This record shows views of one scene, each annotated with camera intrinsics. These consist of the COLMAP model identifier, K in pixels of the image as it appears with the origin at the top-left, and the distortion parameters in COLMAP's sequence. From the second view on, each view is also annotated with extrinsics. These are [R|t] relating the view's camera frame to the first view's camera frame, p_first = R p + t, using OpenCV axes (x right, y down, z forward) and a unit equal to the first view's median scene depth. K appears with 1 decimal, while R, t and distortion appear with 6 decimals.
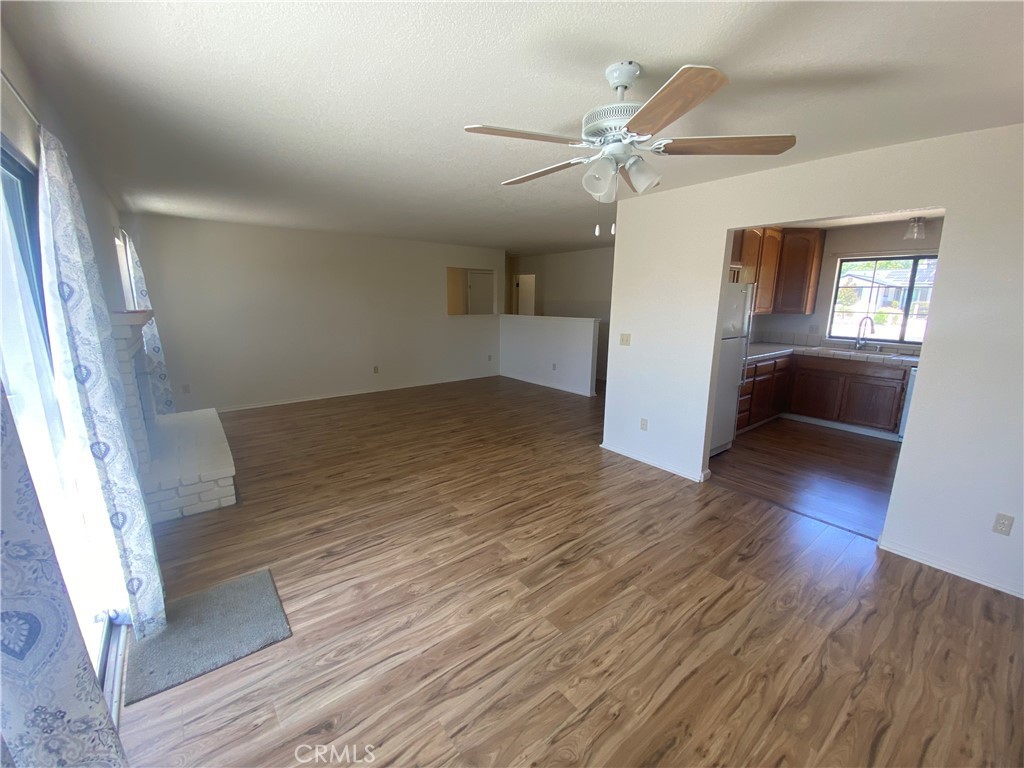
lens RADIAL K [[420.0, 0, 512.5], [0, 420.0, 381.0], [0, 0, 1]] dist [0.011476, -0.014964]
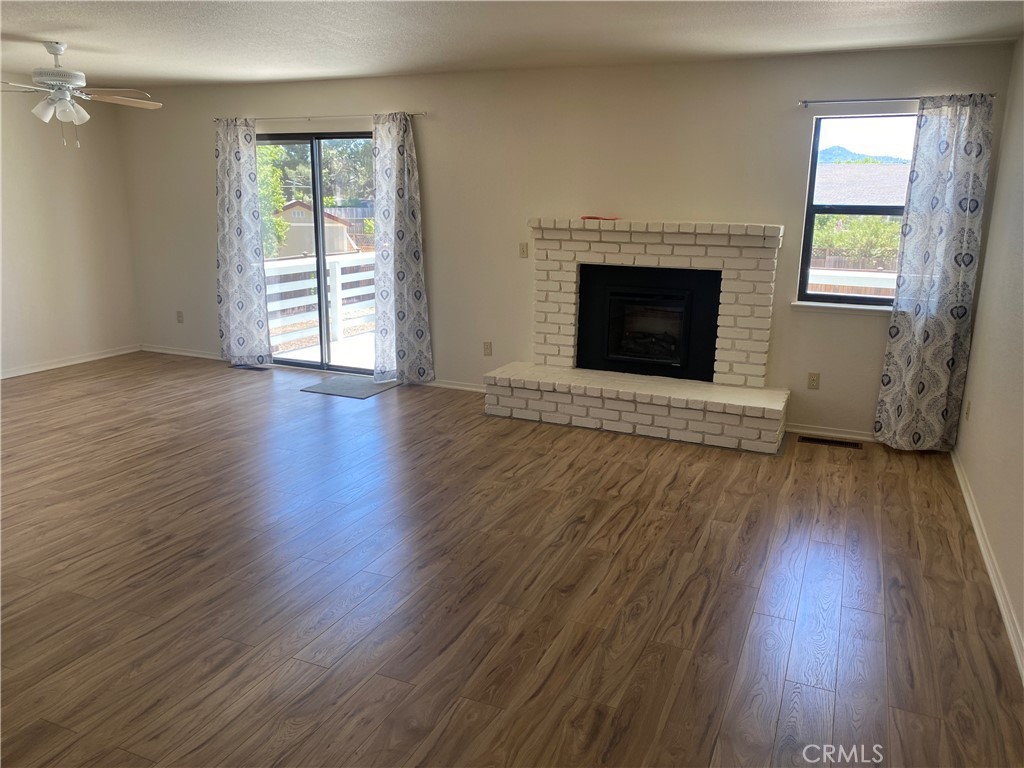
lens RADIAL K [[782.4, 0, 517.7], [0, 782.4, 380.0], [0, 0, 1]] dist [0.047739, -0.062374]
pose [[-0.885704, 0.082275, -0.456901, 0.127380], [-0.114991, 0.914624, 0.387609, -0.652579], [0.449783, 0.395846, -0.800625, 3.267811]]
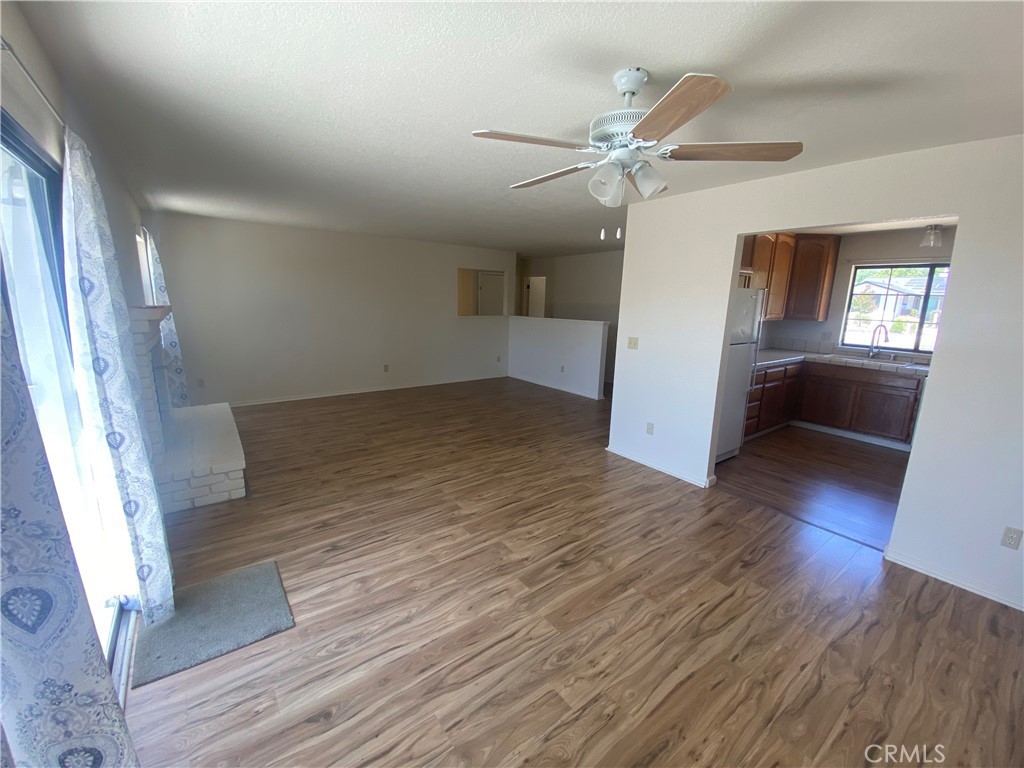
lens RADIAL K [[420.0, 0, 512.5], [0, 420.0, 381.0], [0, 0, 1]] dist [0.011476, -0.014964]
pose [[0.999495, 0.021148, -0.023721, 0.012872], [-0.021236, 0.999769, -0.003443, 0.001428], [0.023643, 0.003945, 0.999713, -0.009999]]
